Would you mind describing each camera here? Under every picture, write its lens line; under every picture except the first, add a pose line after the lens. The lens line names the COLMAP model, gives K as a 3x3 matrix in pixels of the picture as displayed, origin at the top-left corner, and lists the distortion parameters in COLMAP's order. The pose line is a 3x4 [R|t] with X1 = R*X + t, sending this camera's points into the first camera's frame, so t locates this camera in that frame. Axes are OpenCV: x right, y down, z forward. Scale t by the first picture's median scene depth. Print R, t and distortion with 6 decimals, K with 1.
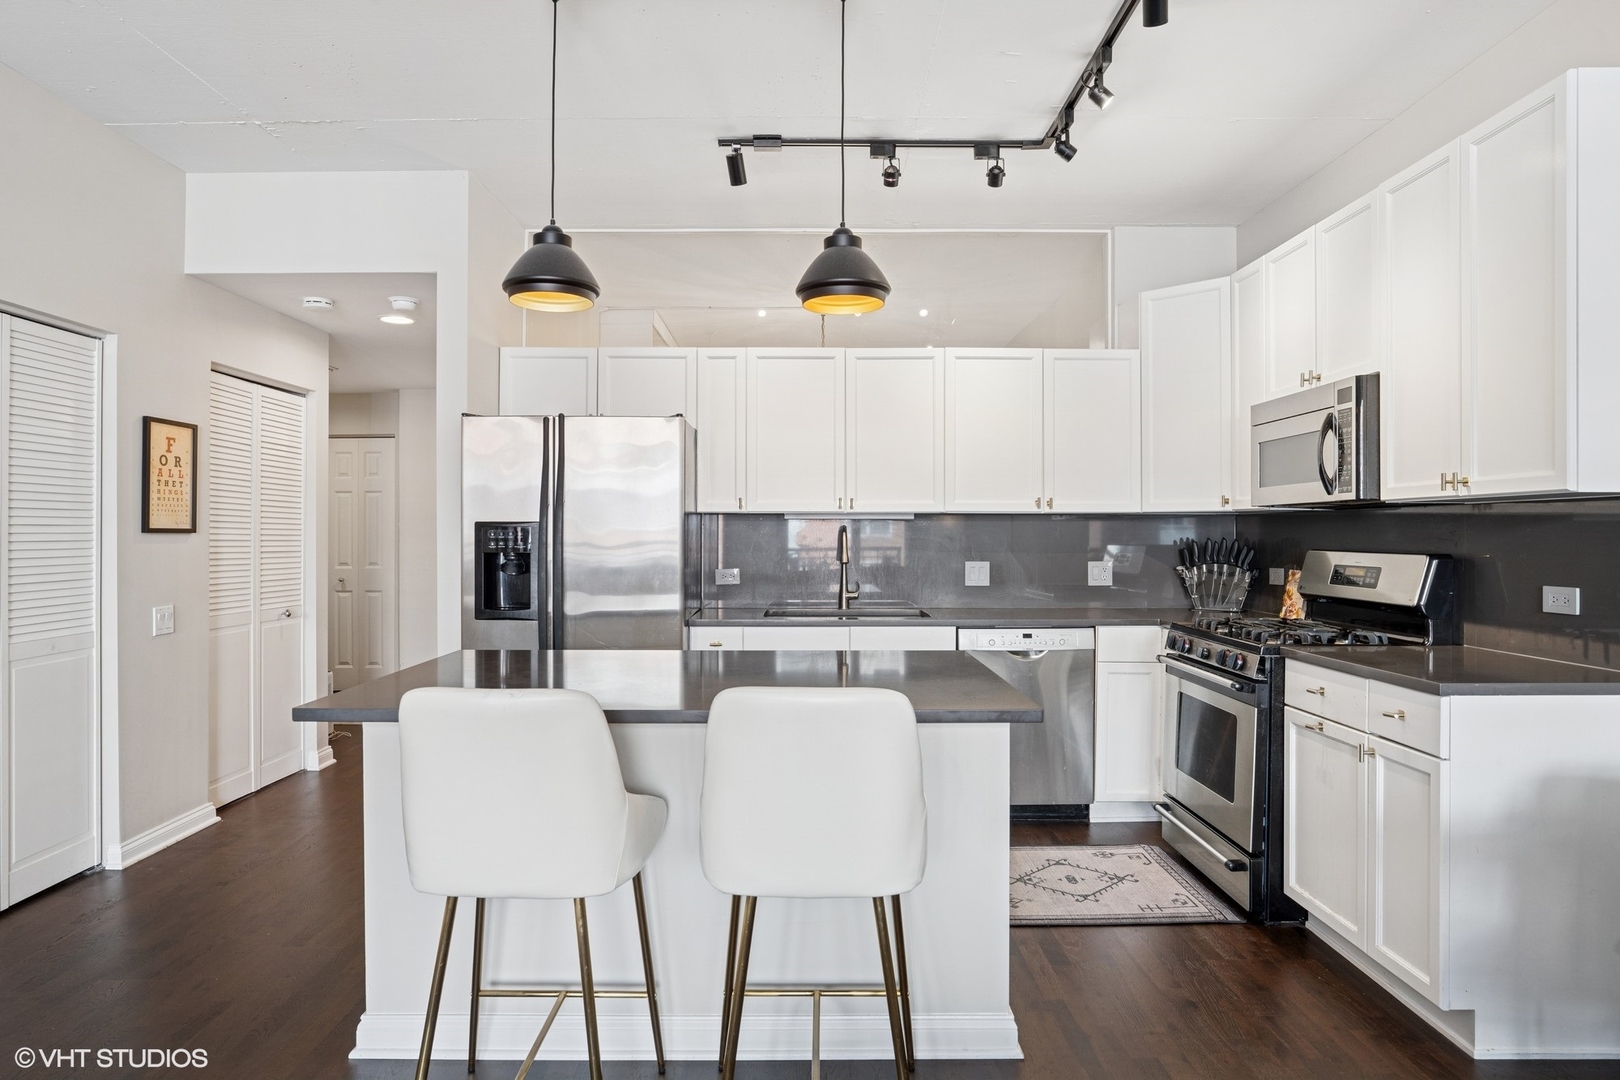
lens RADIAL K [[957.3, 0, 815.8], [0, 957.3, 535.2], [0, 0, 1]] dist [-0.019220, 0.017962]
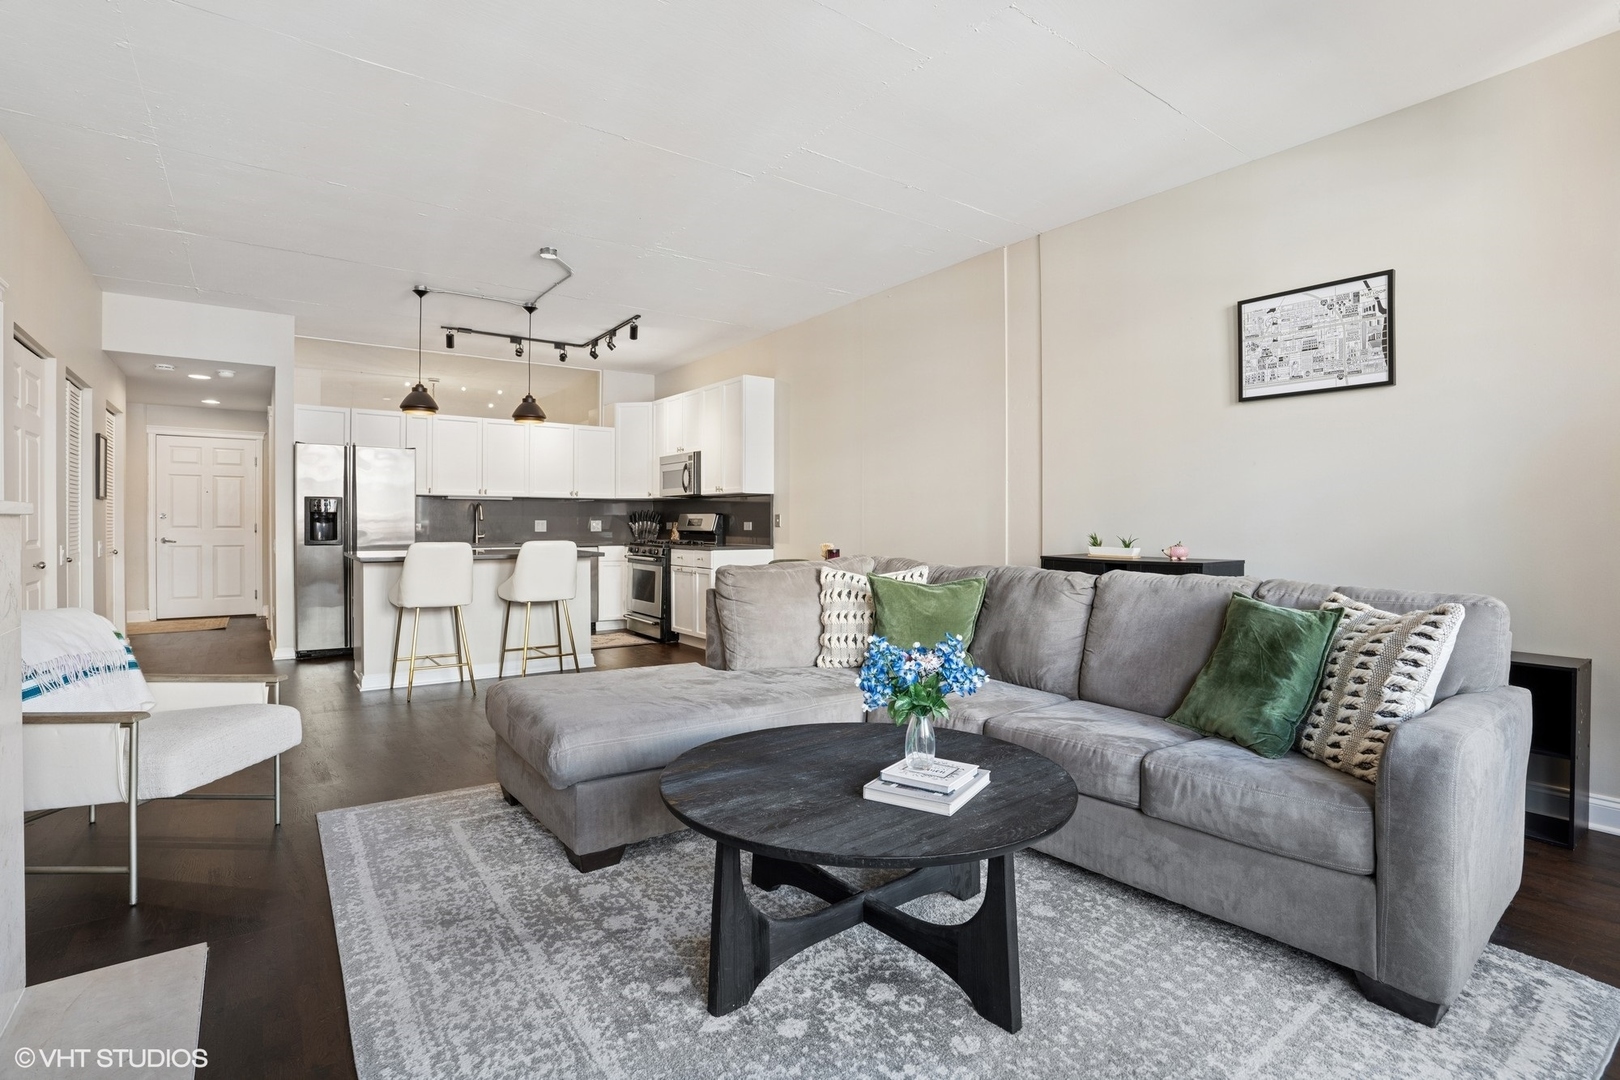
lens RADIAL K [[770.2, 0, 807.3], [0, 770.2, 526.7], [0, 0, 1]] dist [-0.060515, 0.016790]
pose [[0.809491, -0.000501, 0.587132, -0.485859], [-0.001588, 0.999994, 0.003042, 0.049317], [-0.587130, -0.003395, 0.809486, -1.010370]]
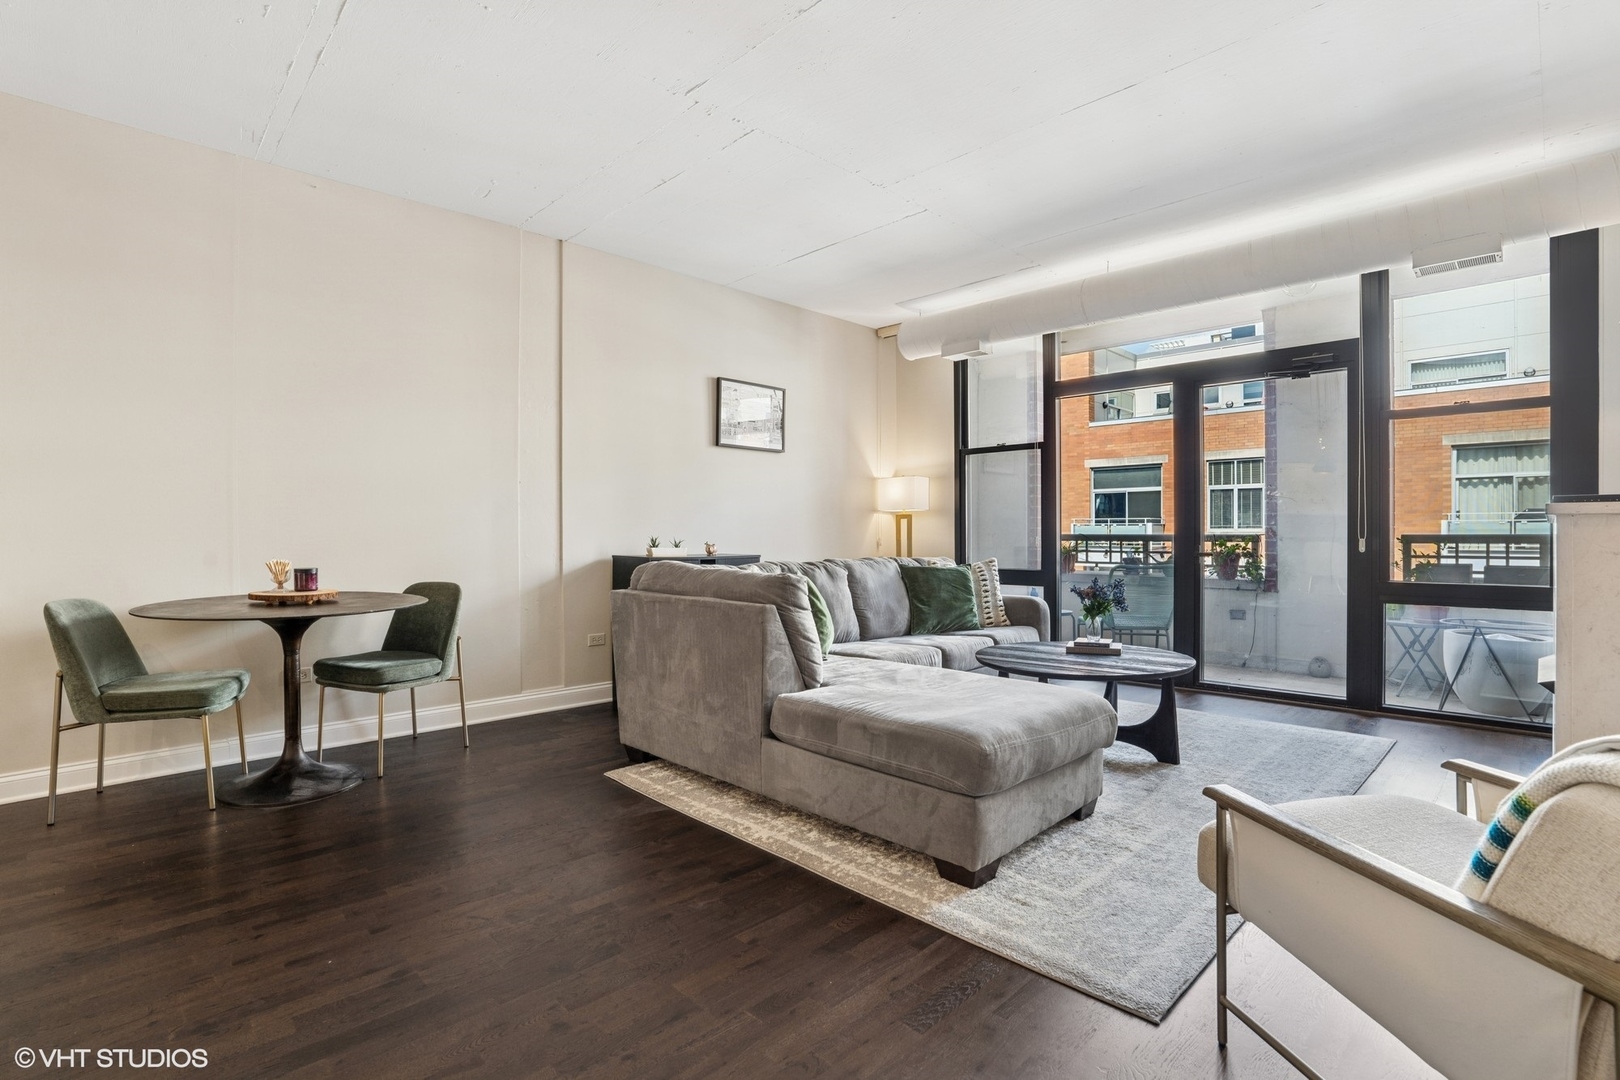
lens RADIAL K [[770.2, 0, 803.0], [0, 770.2, 533.6], [0, 0, 1]] dist [-0.060515, 0.016790]
pose [[-0.694723, 0.001603, 0.719276, -0.626795], [0.000825, 0.999999, -0.001432, 0.059166], [-0.719277, -0.000401, -0.694723, 0.474415]]
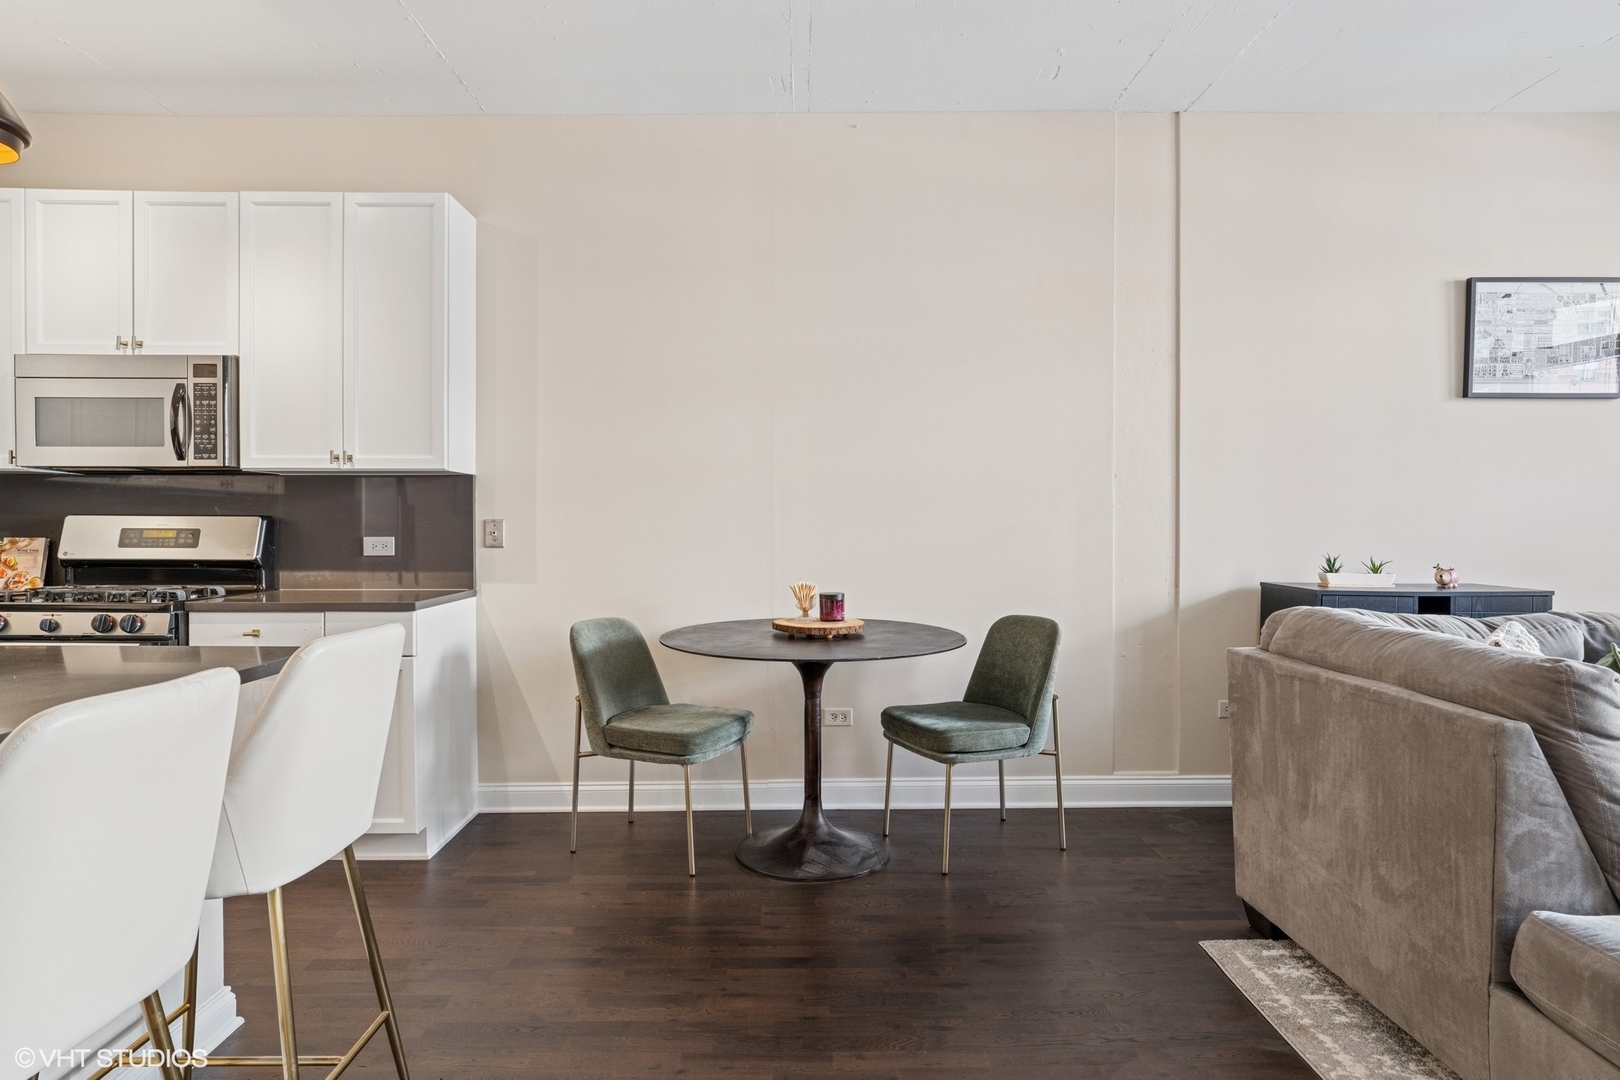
lens RADIAL K [[957.3, 0, 799.8], [0, 957.3, 542.0], [0, 0, 1]] dist [-0.019220, 0.017962]
pose [[-0.002670, -0.019076, 0.999814, -0.505937], [-0.000352, 0.999818, 0.019075, 0.027270], [-0.999996, -0.000301, -0.002676, 0.299858]]
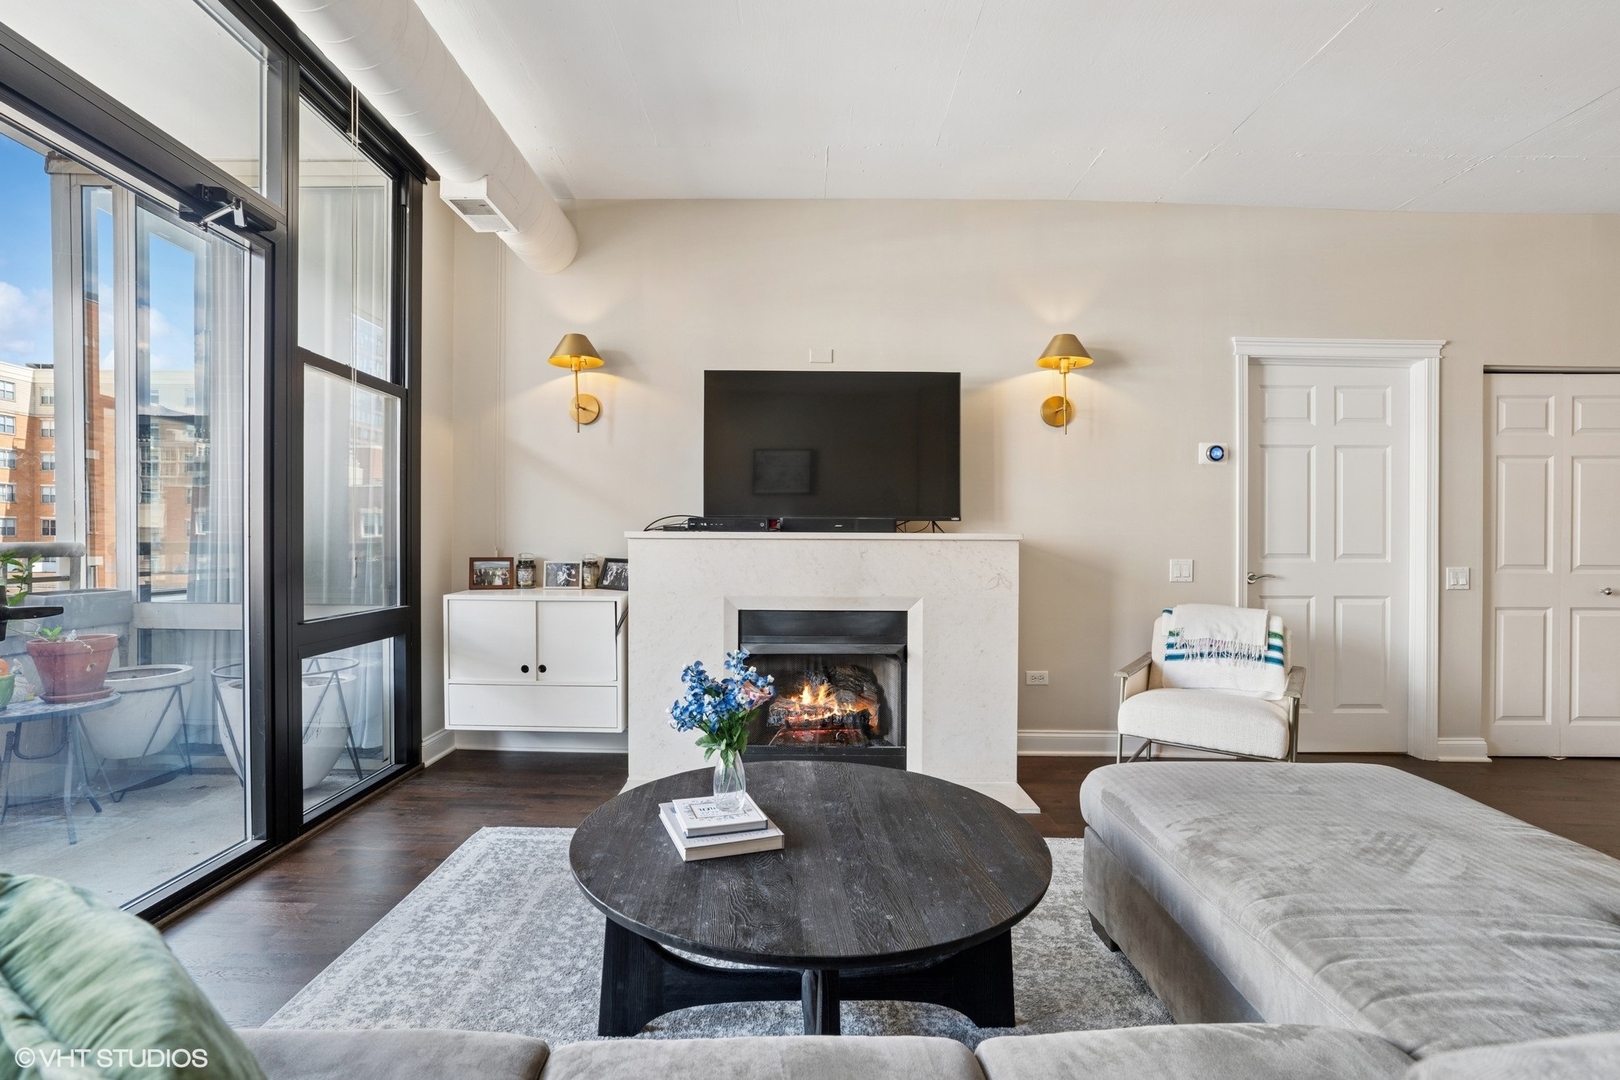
lens RADIAL K [[770.2, 0, 798.5], [0, 770.2, 539.9], [0, 0, 1]] dist [-0.060515, 0.016790]
pose [[-0.024823, 0.009058, -0.999651, 0.385615], [-0.010580, 0.999901, 0.009323, 0.036053], [0.999636, 0.010808, -0.024725, -0.572942]]
